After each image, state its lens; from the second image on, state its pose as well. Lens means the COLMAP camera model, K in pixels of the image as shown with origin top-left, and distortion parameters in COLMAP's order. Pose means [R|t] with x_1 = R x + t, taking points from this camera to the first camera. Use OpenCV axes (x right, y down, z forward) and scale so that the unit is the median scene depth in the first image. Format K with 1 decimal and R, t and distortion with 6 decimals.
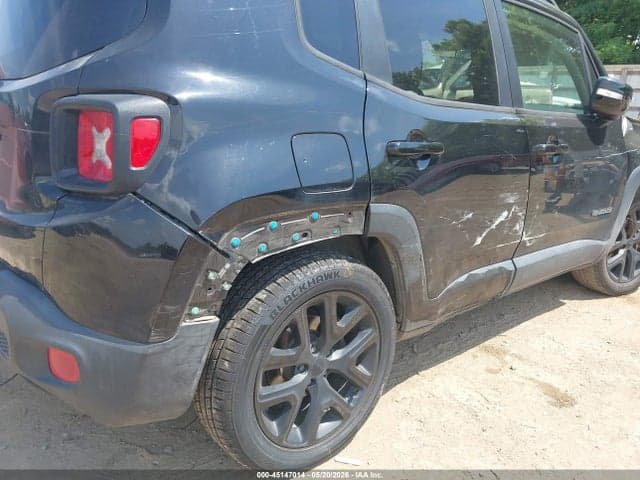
lens RADIAL K [[508.8, 0, 320.0], [0, 508.8, 240.0], [0, 0, 1]] dist [0.005637, -0.055000]
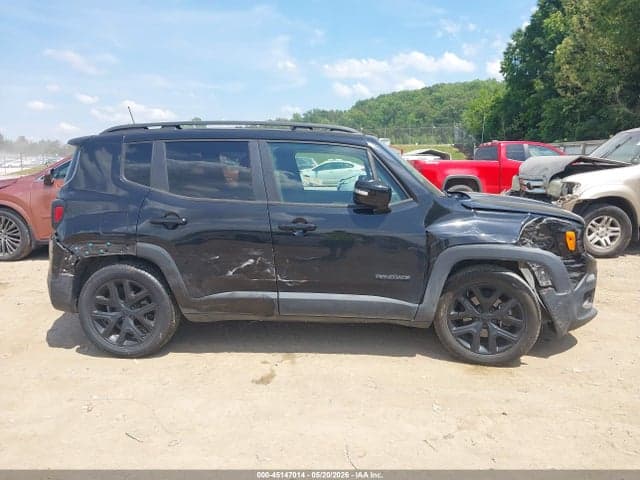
lens RADIAL K [[495.4, 0, 320.0], [0, 495.4, 240.0], [0, 0, 1]] dist [0.006567, -0.007169]
pose [[0.753050, 0.052769, -0.655844, 2.006820], [-0.156557, 0.982521, -0.100708, 0.015347], [0.639066, 0.178515, 0.748149, -0.150620]]
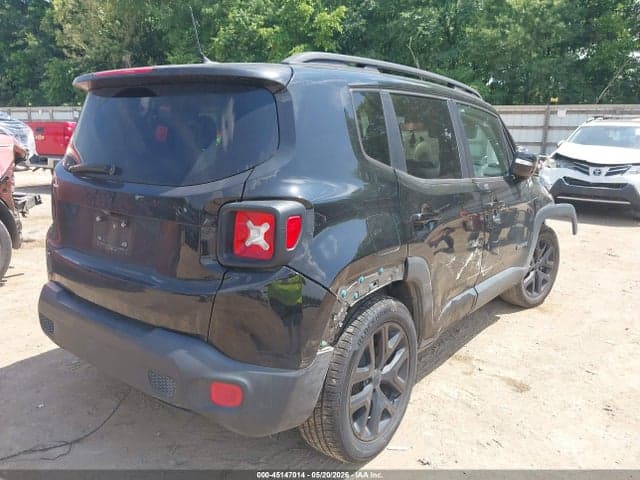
lens RADIAL K [[500.0, 0, 320.0], [0, 500.0, 240.0], [0, 0, 1]] dist [-0.010092, -0.001342]
pose [[0.975182, -0.068999, 0.210381, -0.394341], [0.085112, 0.994013, -0.068515, -0.041366], [-0.204394, 0.084721, 0.975216, -0.299315]]
